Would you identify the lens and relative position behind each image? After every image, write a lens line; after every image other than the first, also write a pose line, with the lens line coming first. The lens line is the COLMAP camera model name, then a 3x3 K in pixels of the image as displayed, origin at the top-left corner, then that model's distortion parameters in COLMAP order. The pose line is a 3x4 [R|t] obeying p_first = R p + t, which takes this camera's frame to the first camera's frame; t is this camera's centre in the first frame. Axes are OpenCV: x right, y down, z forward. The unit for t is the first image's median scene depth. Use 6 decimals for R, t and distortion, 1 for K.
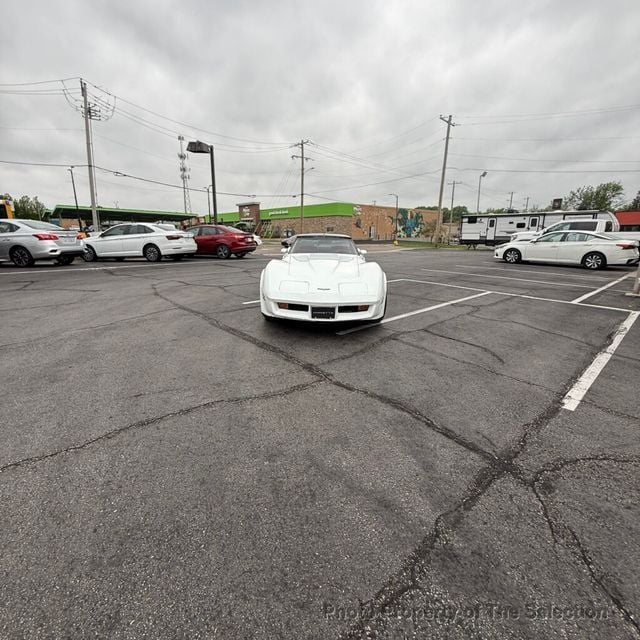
lens RADIAL K [[338.2, 0, 318.8], [0, 338.2, 319.5], [0, 0, 1]] dist [0.000245, -0.000362]
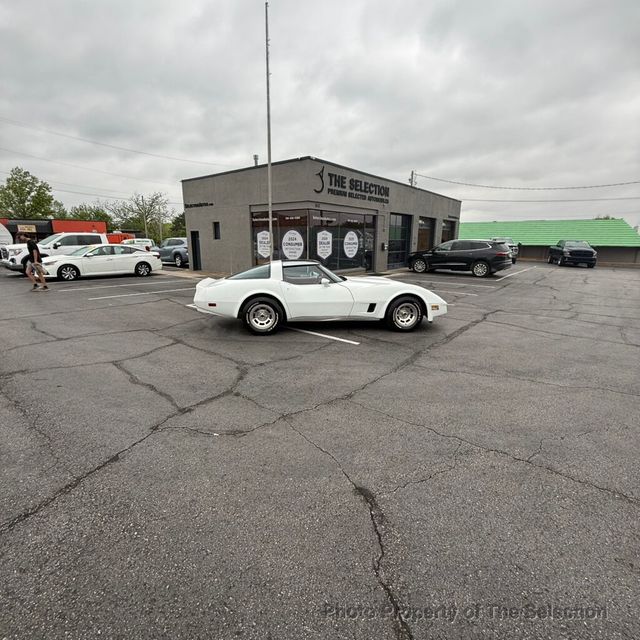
lens RADIAL K [[338.2, 0, 318.8], [0, 338.2, 319.5], [0, 0, 1]] dist [0.000245, -0.000362]
pose [[-0.163173, -0.228087, 0.959870, -1.547669], [0.238123, 0.935042, 0.262667, -0.540635], [-0.957430, 0.271427, -0.098261, 1.758515]]
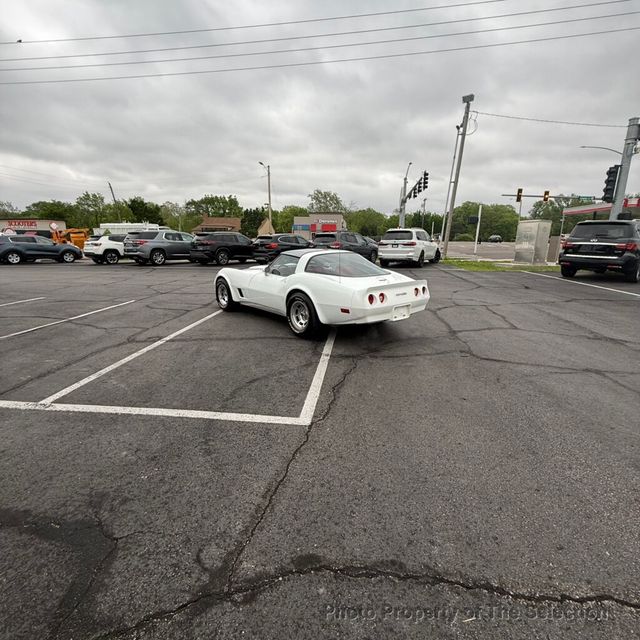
lens RADIAL K [[338.2, 0, 318.8], [0, 338.2, 319.5], [0, 0, 1]] dist [0.000245, -0.000362]
pose [[-0.757440, 0.141661, -0.637351, 0.940565], [-0.177558, 0.894694, 0.409873, -0.724350], [0.628297, 0.423621, -0.652524, 2.657820]]
